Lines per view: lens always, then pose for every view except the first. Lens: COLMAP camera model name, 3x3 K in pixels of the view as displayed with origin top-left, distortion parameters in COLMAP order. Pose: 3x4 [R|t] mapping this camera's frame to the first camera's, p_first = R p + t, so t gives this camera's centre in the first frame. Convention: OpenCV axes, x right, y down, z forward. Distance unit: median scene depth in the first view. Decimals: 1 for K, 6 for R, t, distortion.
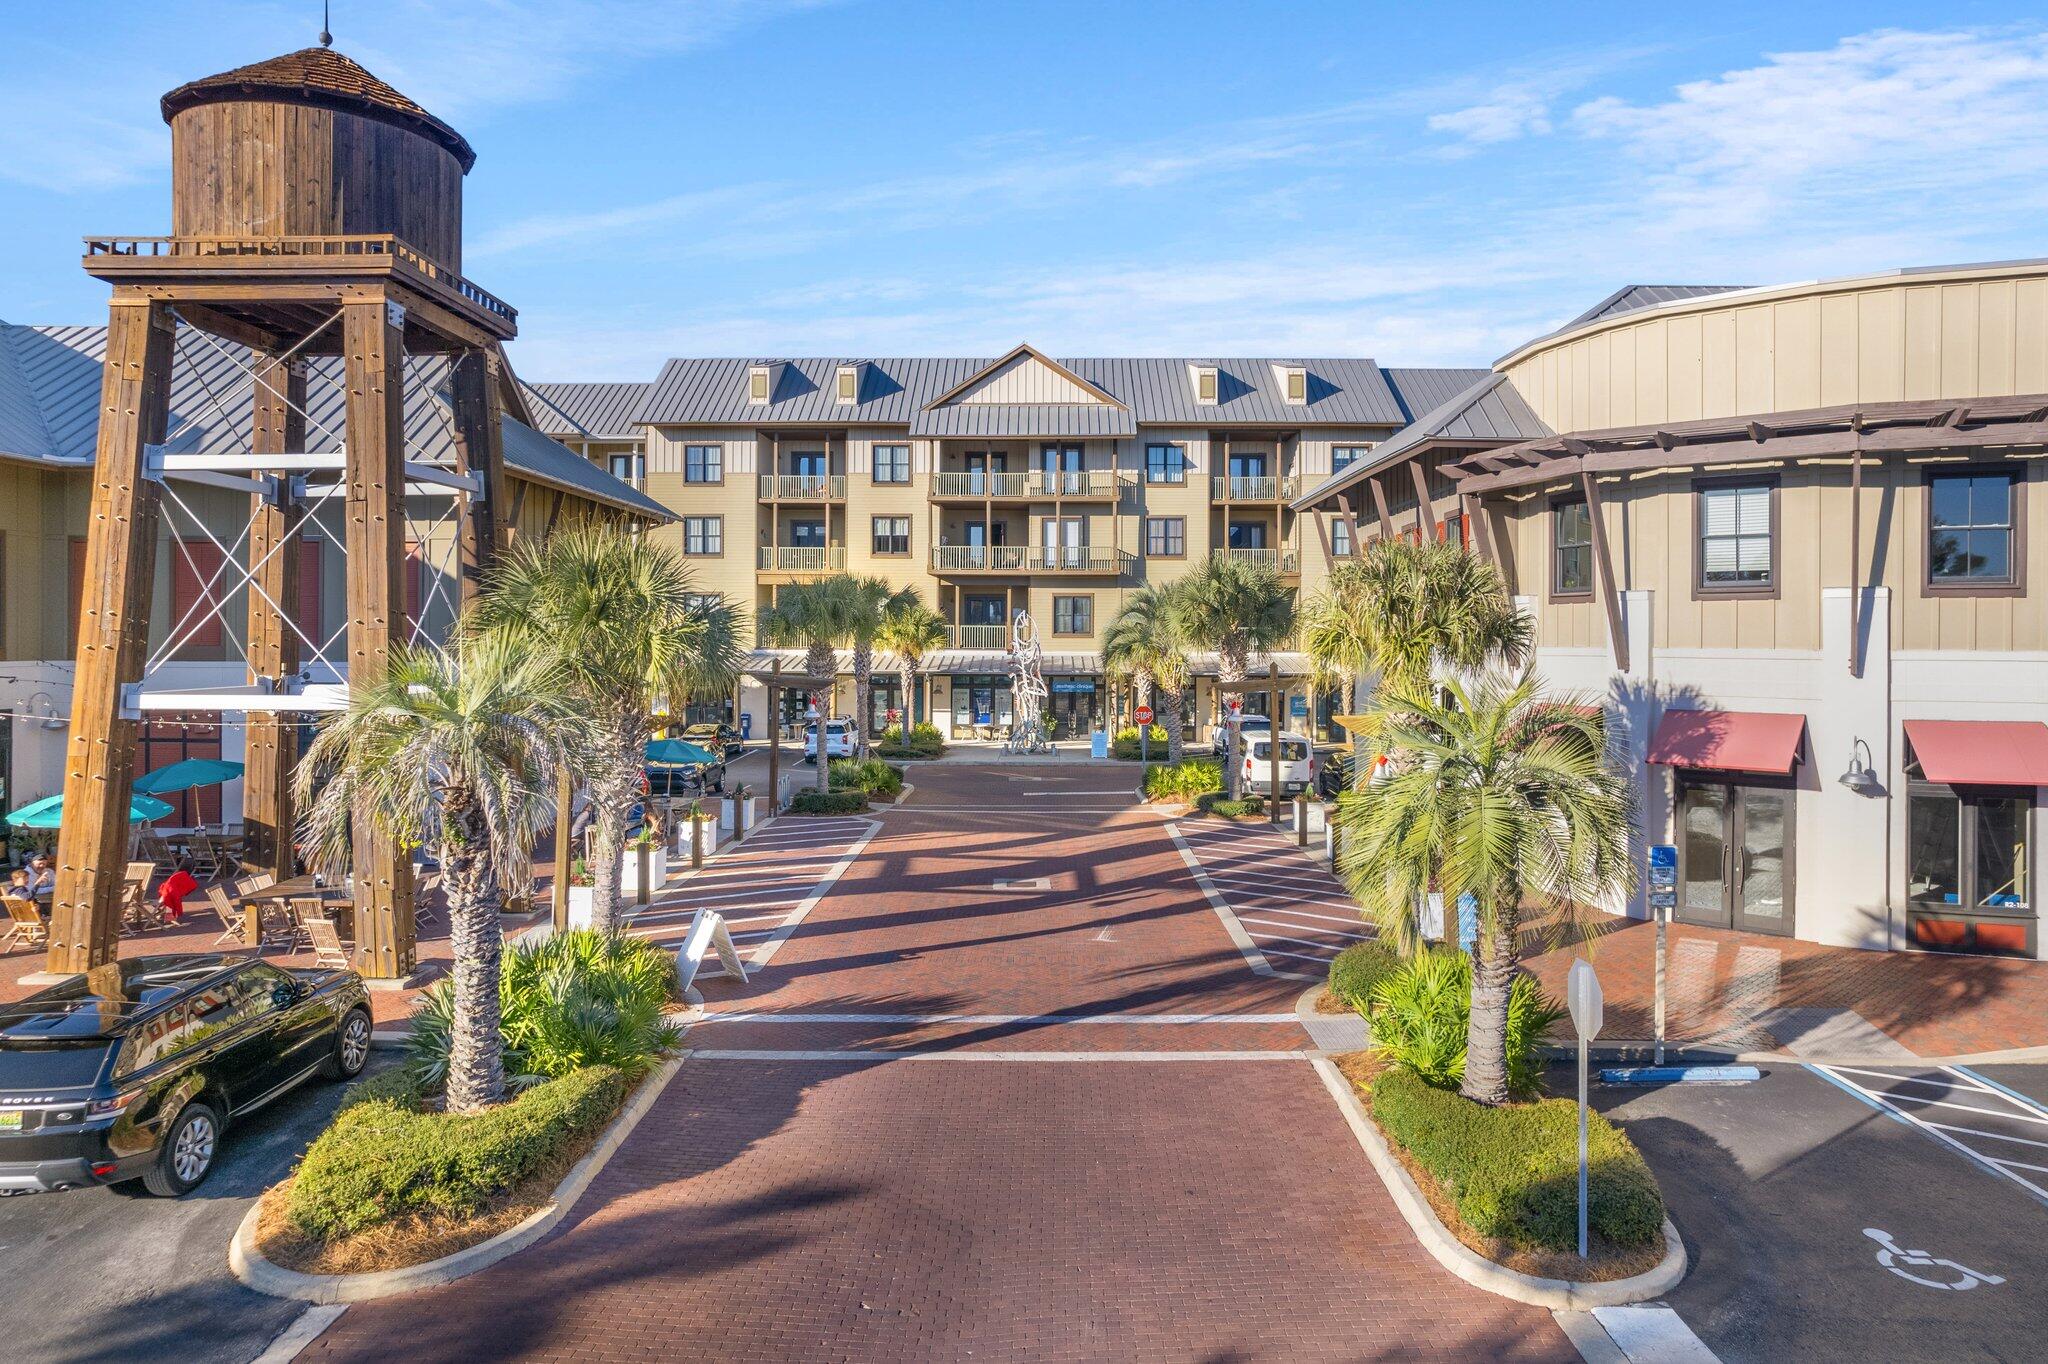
lens RADIAL K [[1329.5, 0, 1024.0], [0, 1329.5, 682.0], [0, 0, 1]] dist [-0.096792, 0.090915]
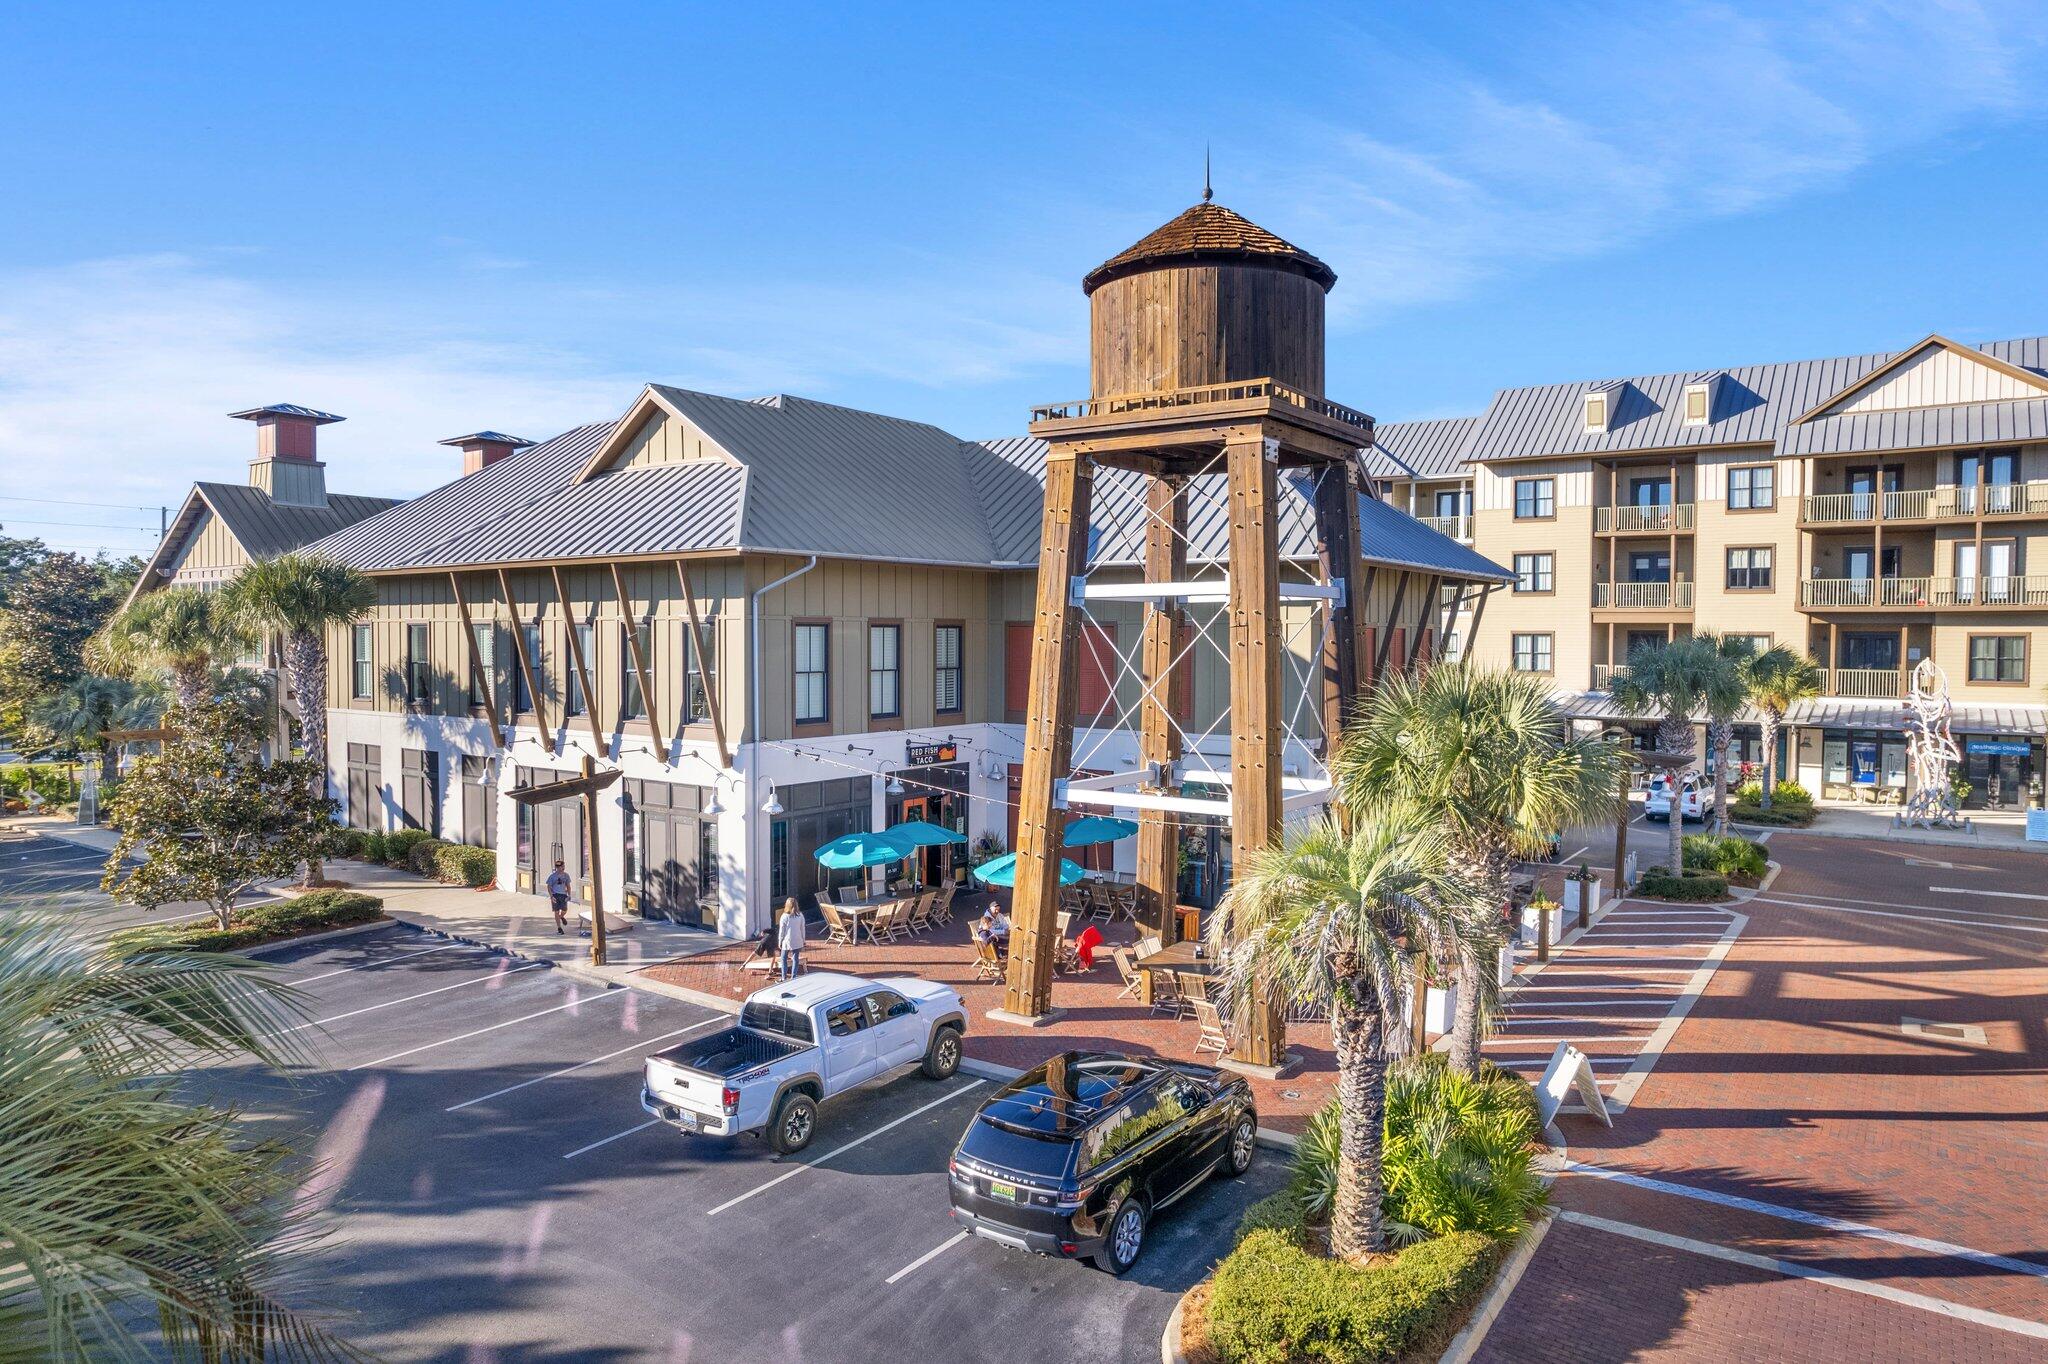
lens RADIAL K [[1292.5, 0, 1017.4], [0, 1292.5, 675.1], [0, 0, 1]] dist [-0.074987, 0.075198]
pose [[0.829213, 0.022846, -0.558466, -0.053416], [-0.005192, 0.999436, 0.033177, -0.120949], [0.558909, -0.024611, 0.828864, -0.007467]]
